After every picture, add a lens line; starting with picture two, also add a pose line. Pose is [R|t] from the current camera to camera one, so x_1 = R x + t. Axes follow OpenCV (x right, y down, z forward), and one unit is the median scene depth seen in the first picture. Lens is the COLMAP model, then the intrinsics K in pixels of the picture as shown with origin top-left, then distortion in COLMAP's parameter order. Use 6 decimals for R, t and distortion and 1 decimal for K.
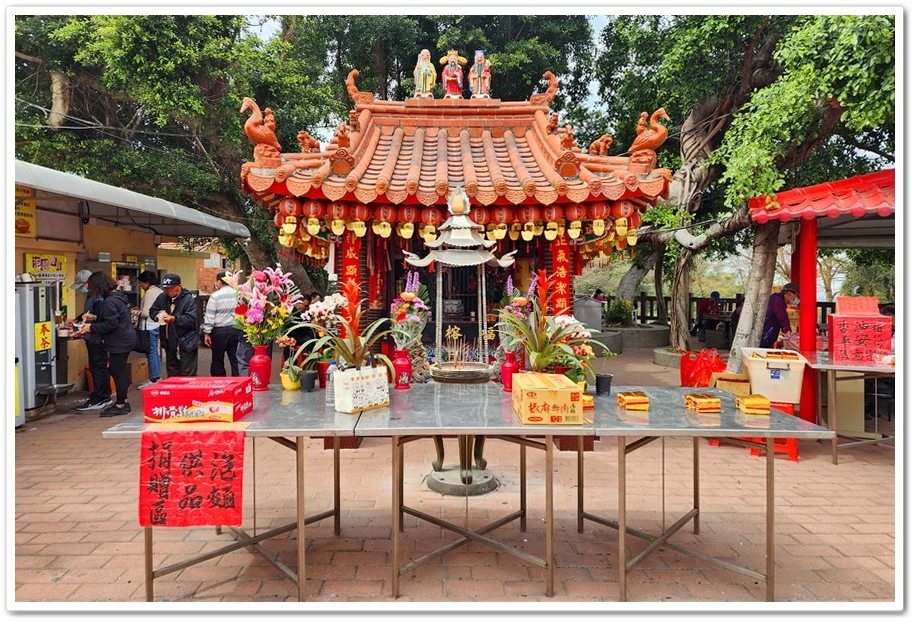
lens RADIAL K [[648.3, 0, 424.6], [0, 648.3, 288.7], [0, 0, 1]] dist [0.065997, -0.058358]
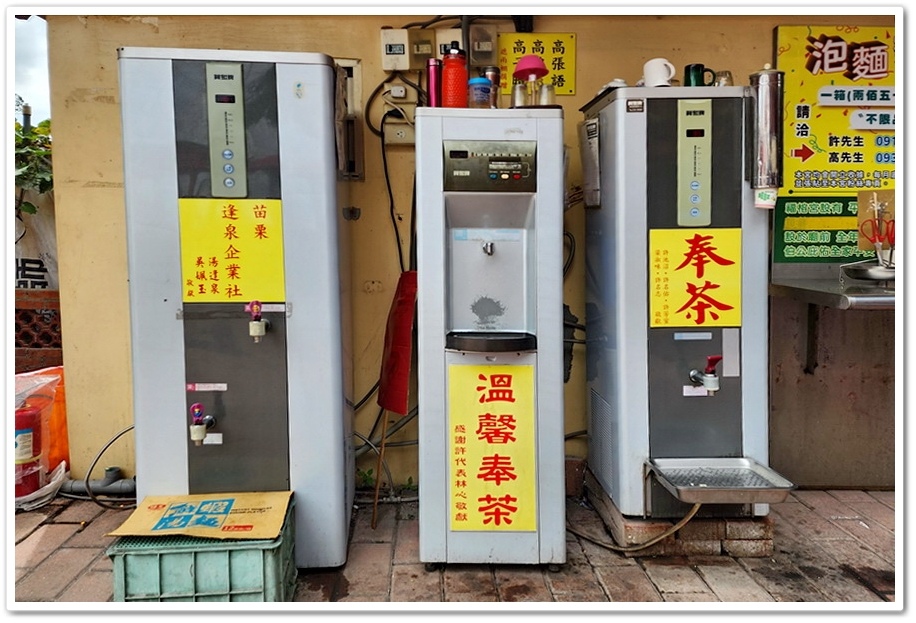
lens RADIAL K [[648.3, 0, 474.2], [0, 648.3, 285.0], [0, 0, 1]] dist [0.065997, -0.058358]
pose [[0.050656, 0.061078, -0.996847, -0.286363], [-0.029157, 0.997793, 0.059654, 0.057481], [0.998290, 0.026043, 0.052325, 0.842988]]
